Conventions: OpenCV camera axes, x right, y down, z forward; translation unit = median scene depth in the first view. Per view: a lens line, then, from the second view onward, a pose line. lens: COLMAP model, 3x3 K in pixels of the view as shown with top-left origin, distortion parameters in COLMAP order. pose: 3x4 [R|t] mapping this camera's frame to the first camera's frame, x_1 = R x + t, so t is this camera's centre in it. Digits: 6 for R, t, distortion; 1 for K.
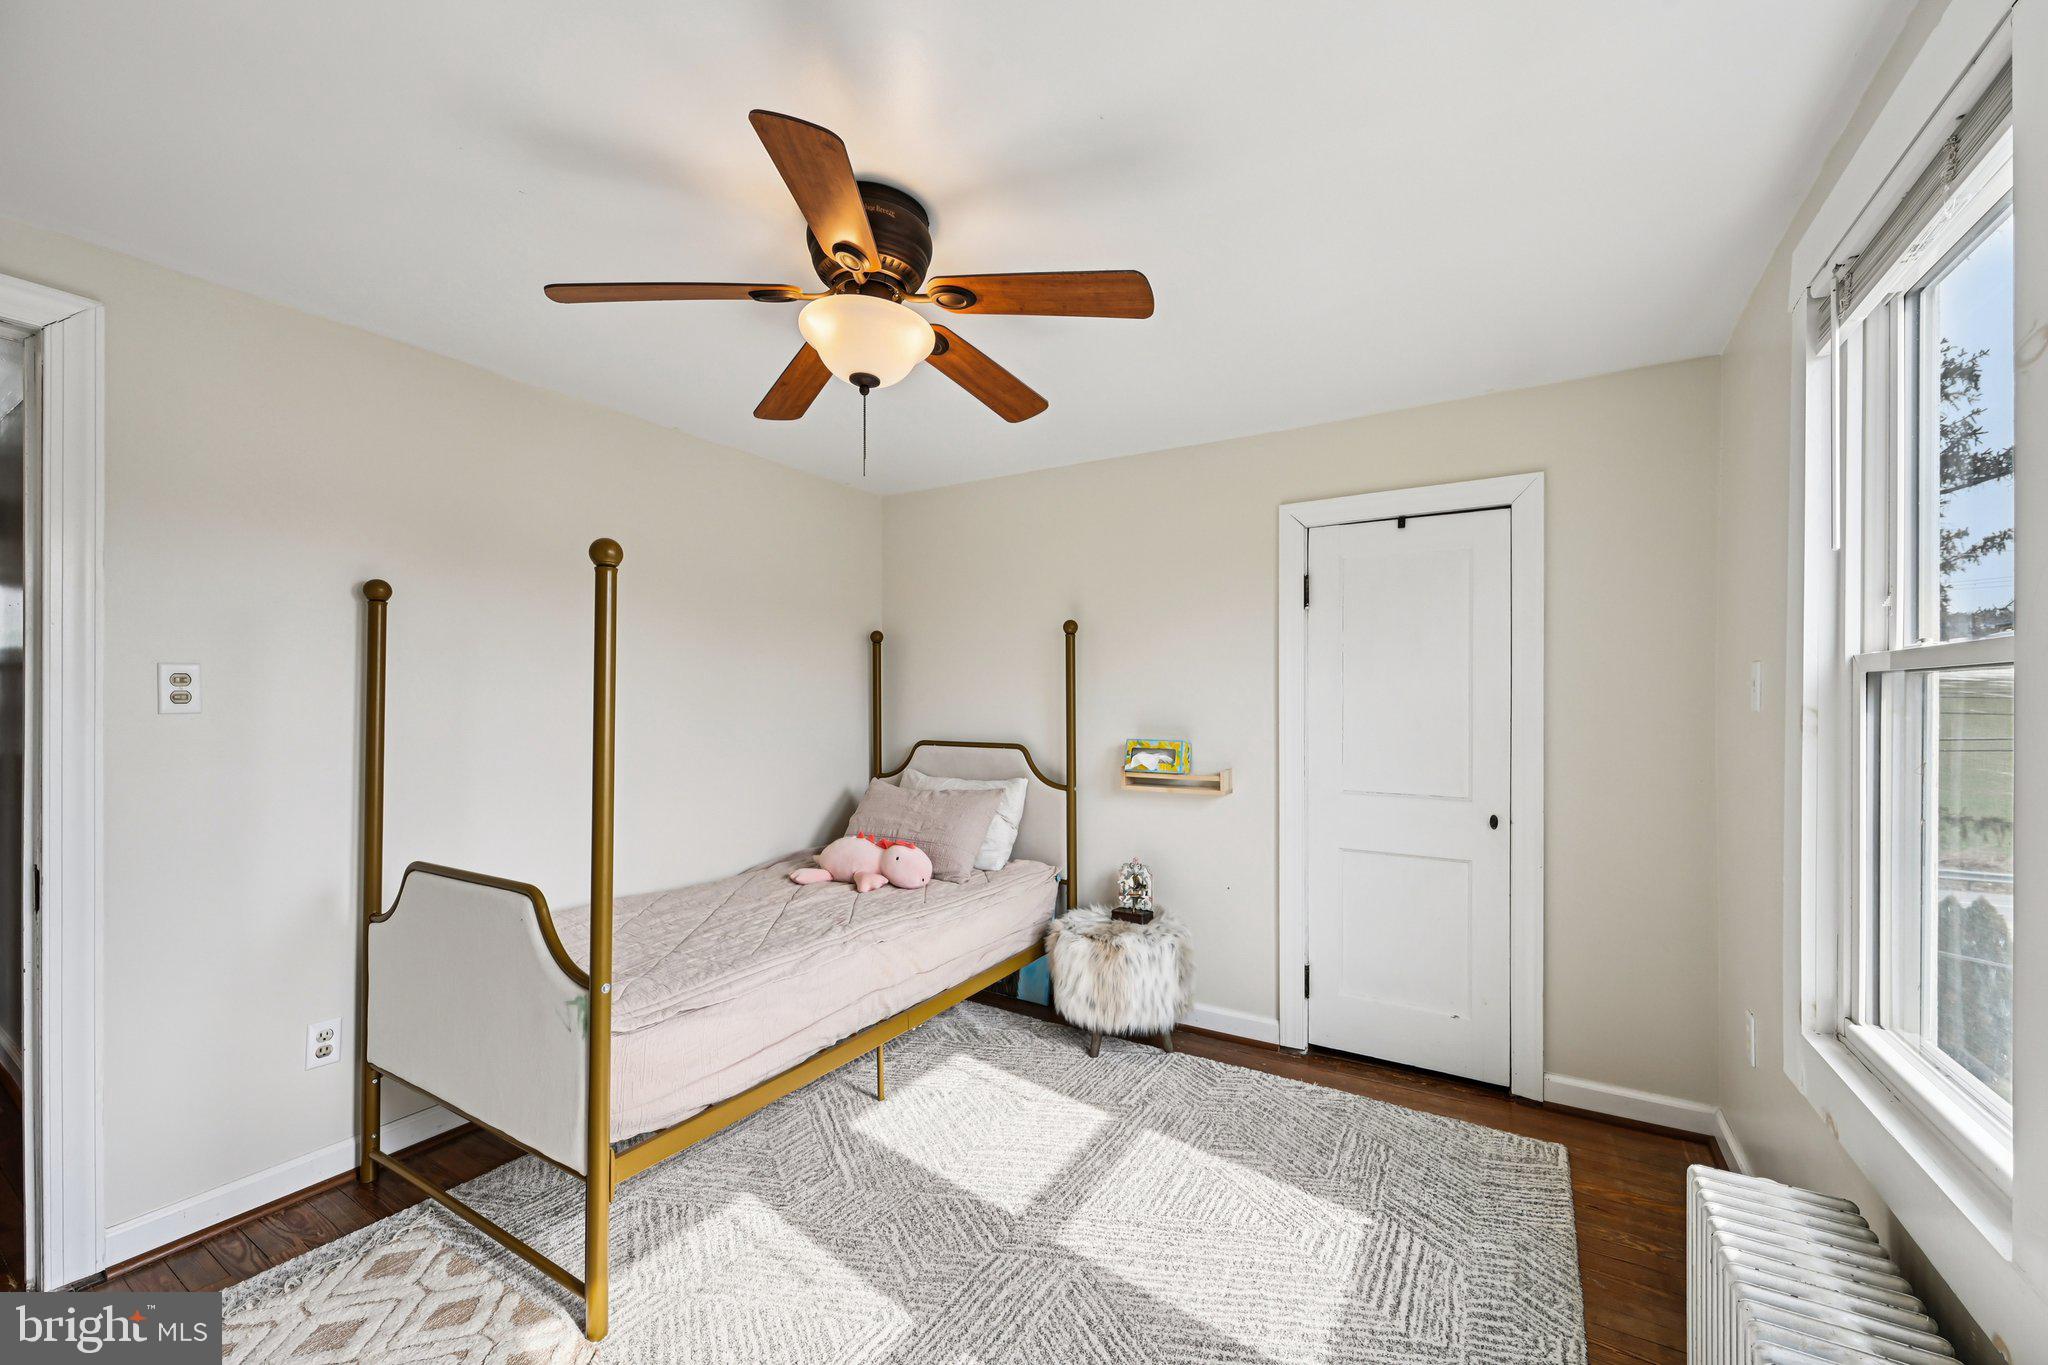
lens RADIAL K [[805.5, 0, 1027.8], [0, 805.5, 703.8], [0, 0, 1]] dist [-0.000377, 0.000002]
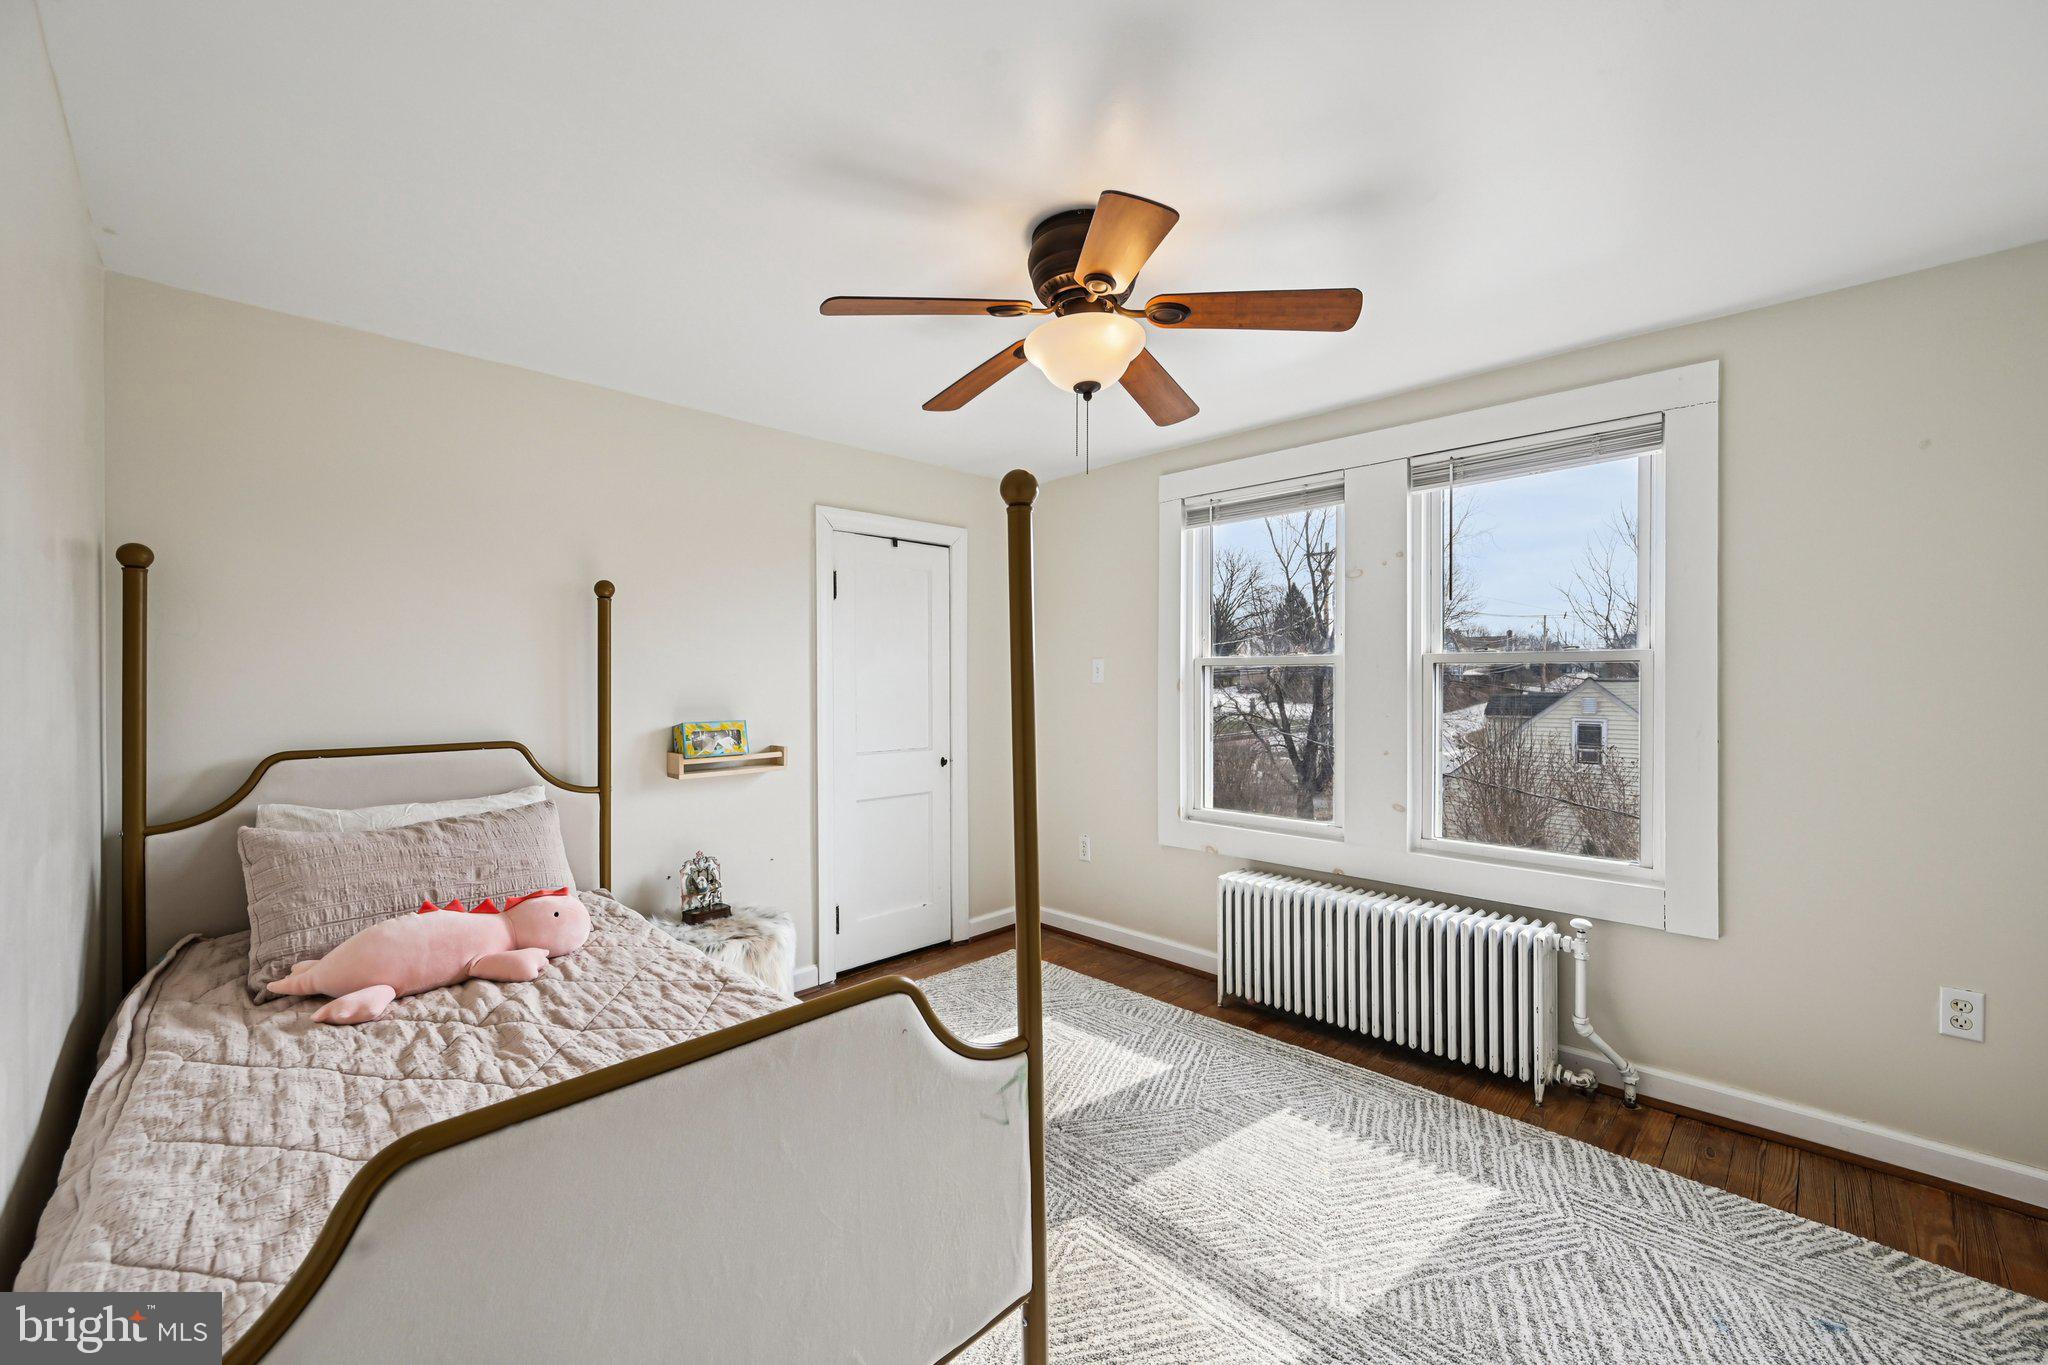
lens RADIAL K [[807.5, 0, 1033.6], [0, 807.5, 685.1], [0, 0, 1]] dist [-0.002840, -0.000113]
pose [[0.233831, -0.010912, 0.972216, -0.714354], [0.006718, 0.999931, 0.009607, -0.004450], [-0.972254, 0.004284, 0.233888, 0.445991]]
